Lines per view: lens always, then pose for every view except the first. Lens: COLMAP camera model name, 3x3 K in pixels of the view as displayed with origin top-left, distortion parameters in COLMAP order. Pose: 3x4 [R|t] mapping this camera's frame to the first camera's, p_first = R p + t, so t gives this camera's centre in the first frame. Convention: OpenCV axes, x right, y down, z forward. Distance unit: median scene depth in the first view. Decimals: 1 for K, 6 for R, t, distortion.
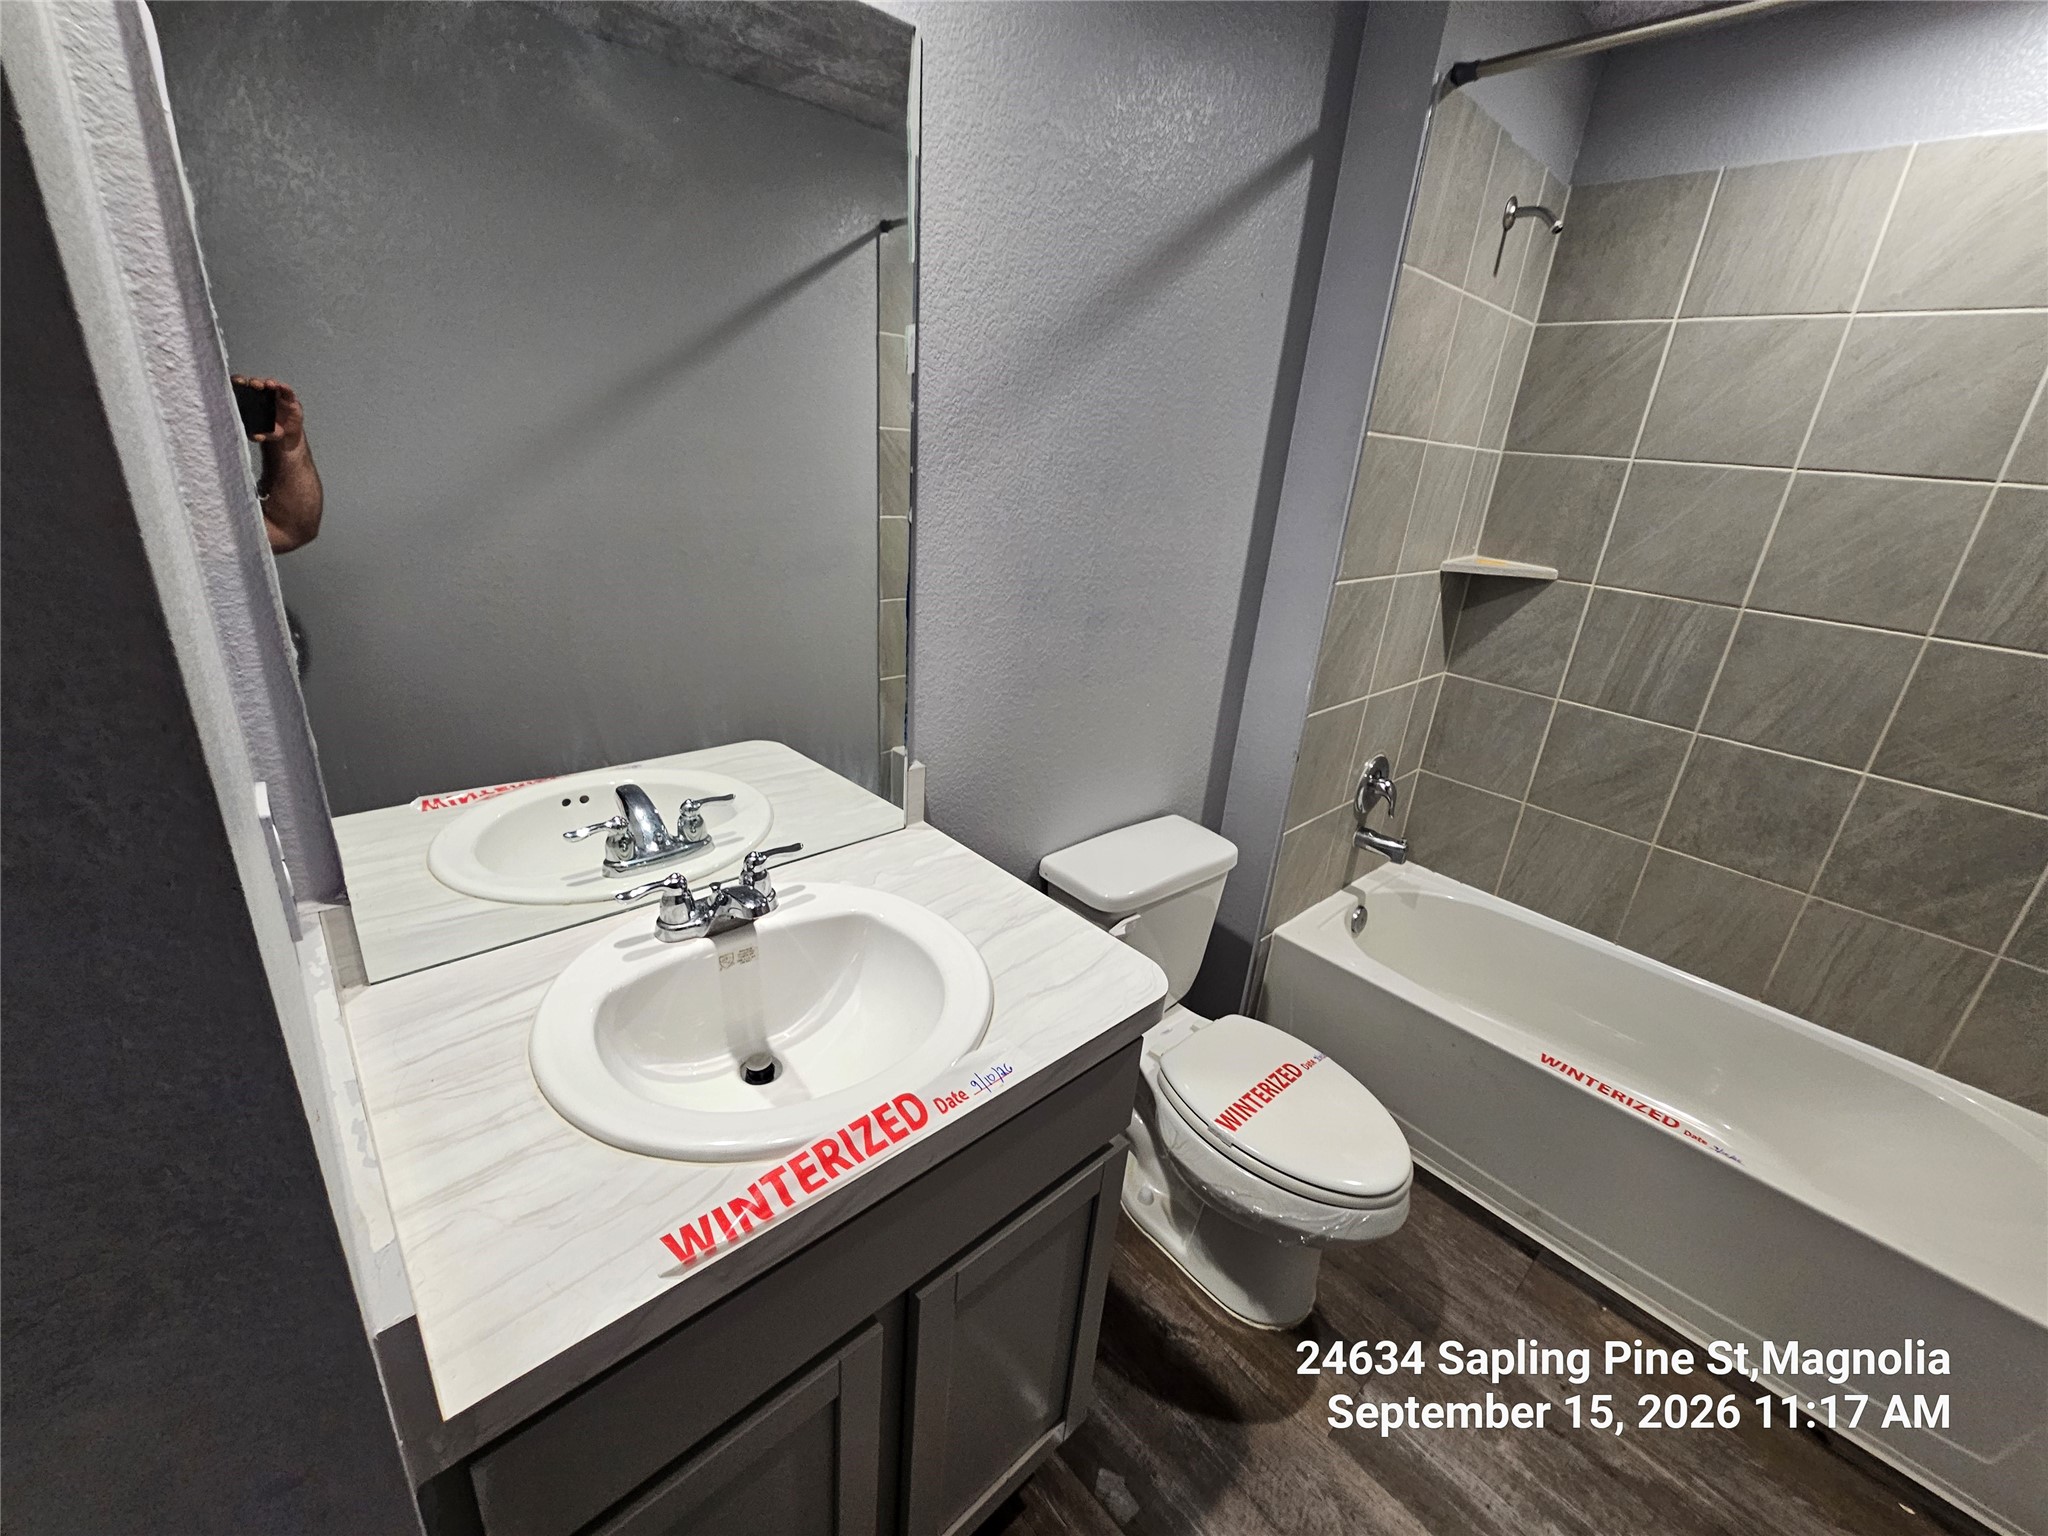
lens RADIAL K [[836.2, 0, 1017.9], [0, 836.2, 752.2], [0, 0, 1]] dist [0.001377, -0.002896]
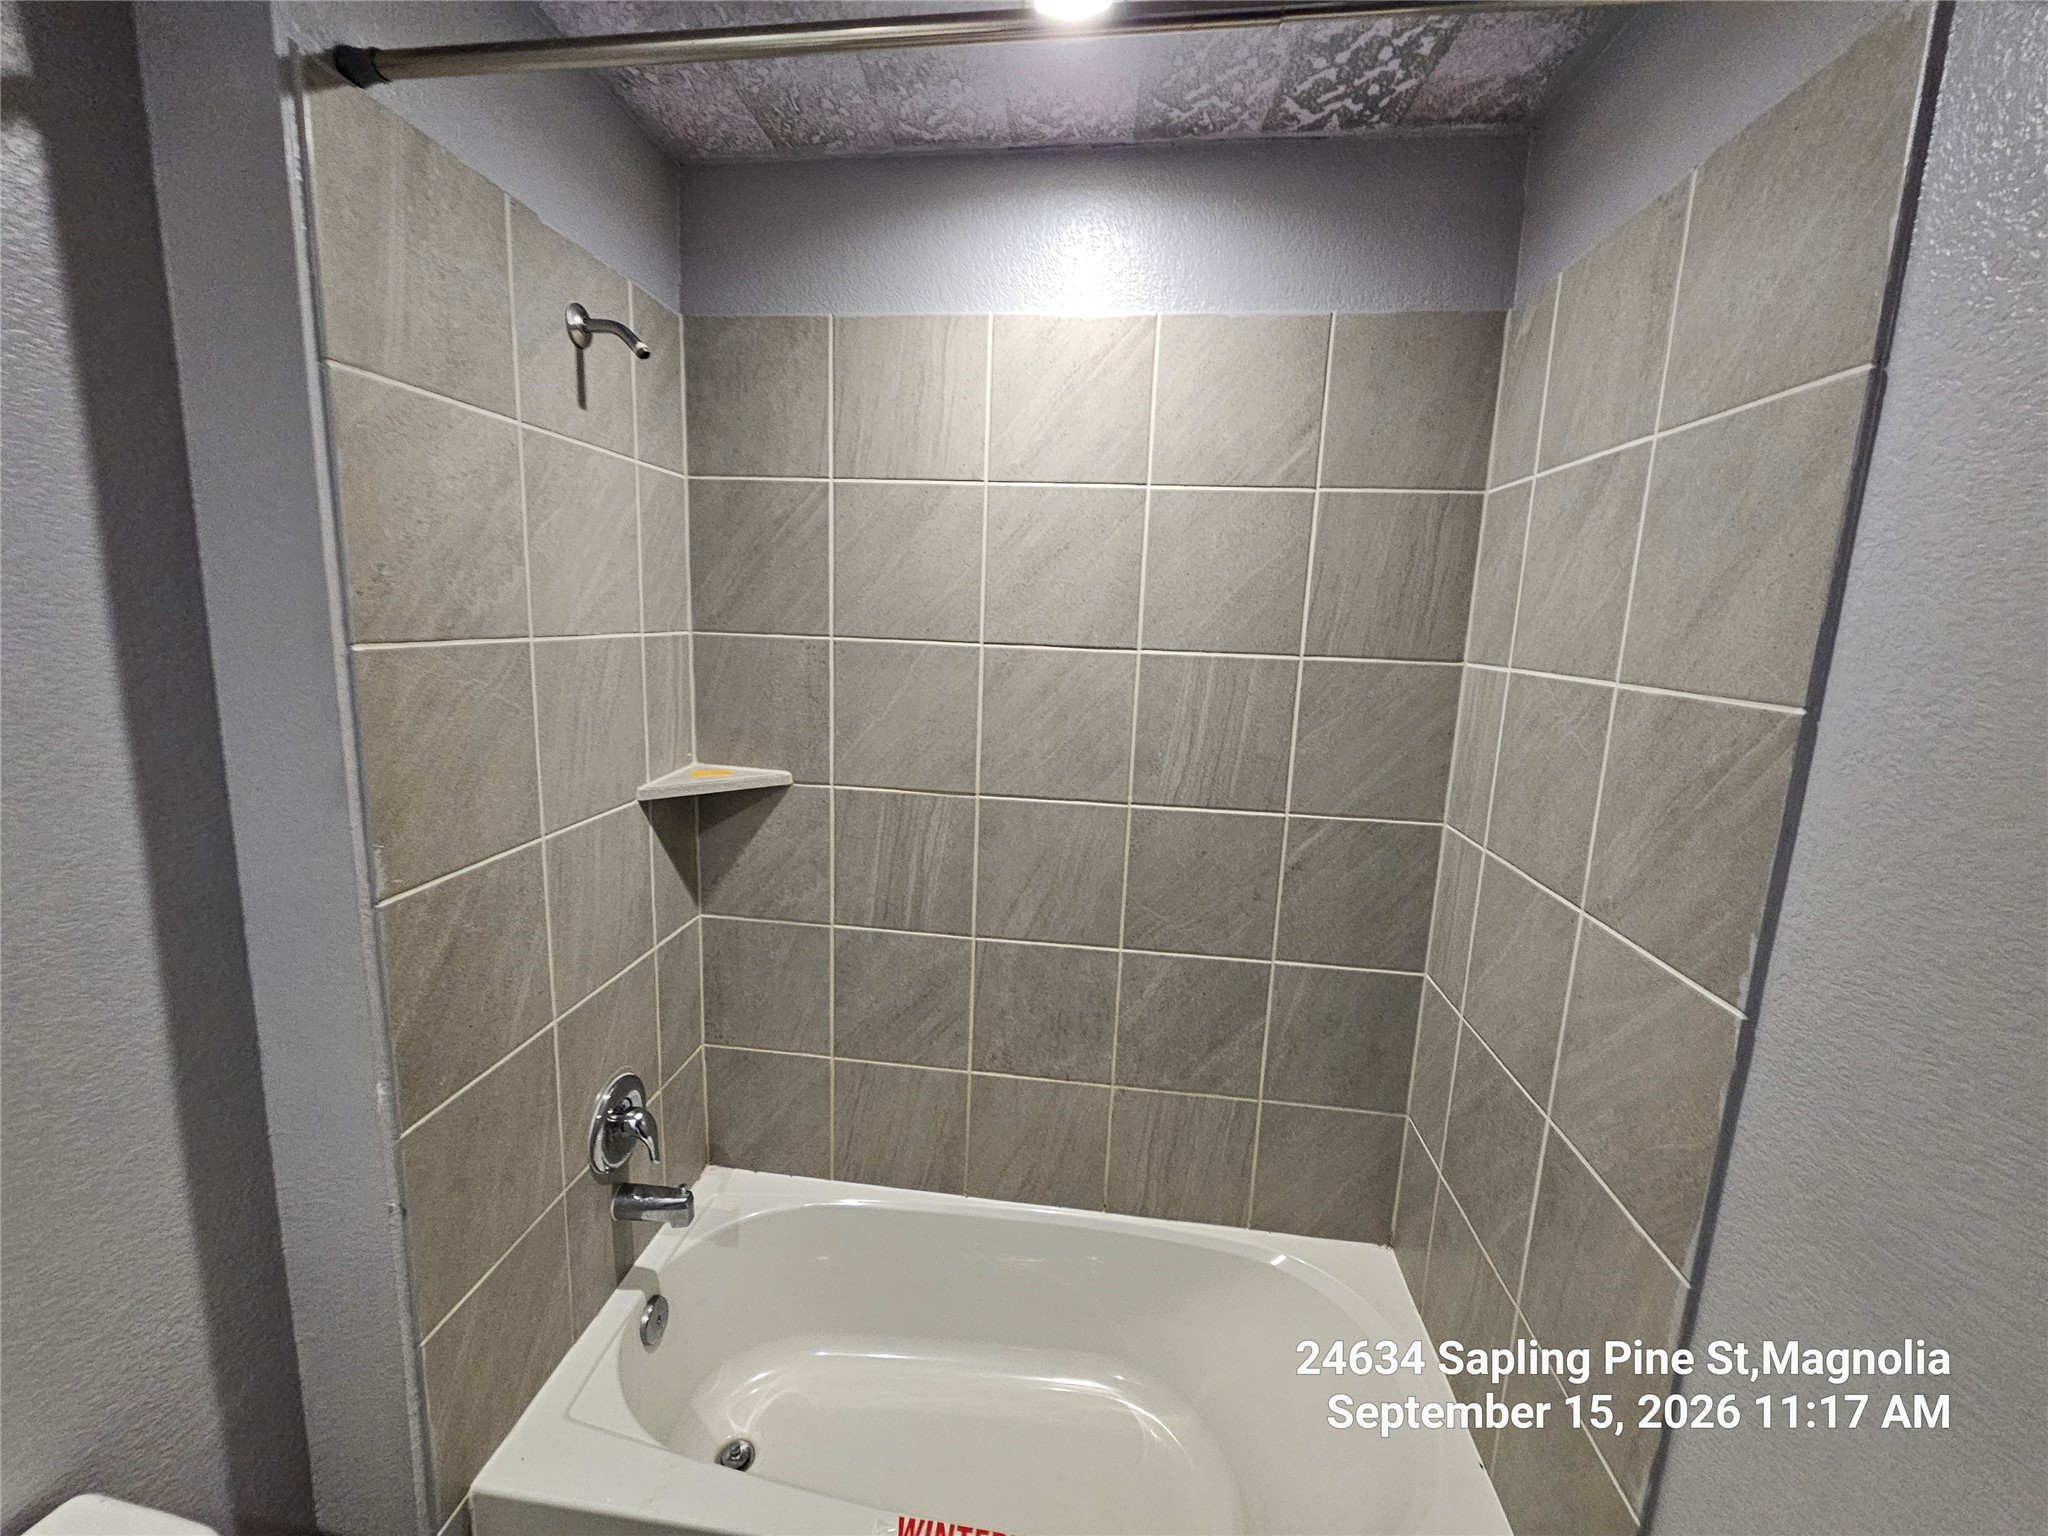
lens RADIAL K [[841.4, 0, 1013.9], [0, 841.4, 758.6], [0, 0, 1]] dist [-0.000014, 0.000387]
pose [[0.758272, -0.159289, 0.632180, 0.334207], [0.247937, 0.967289, -0.053664, -0.149032], [-0.602952, 0.197433, 0.772961, 0.277490]]
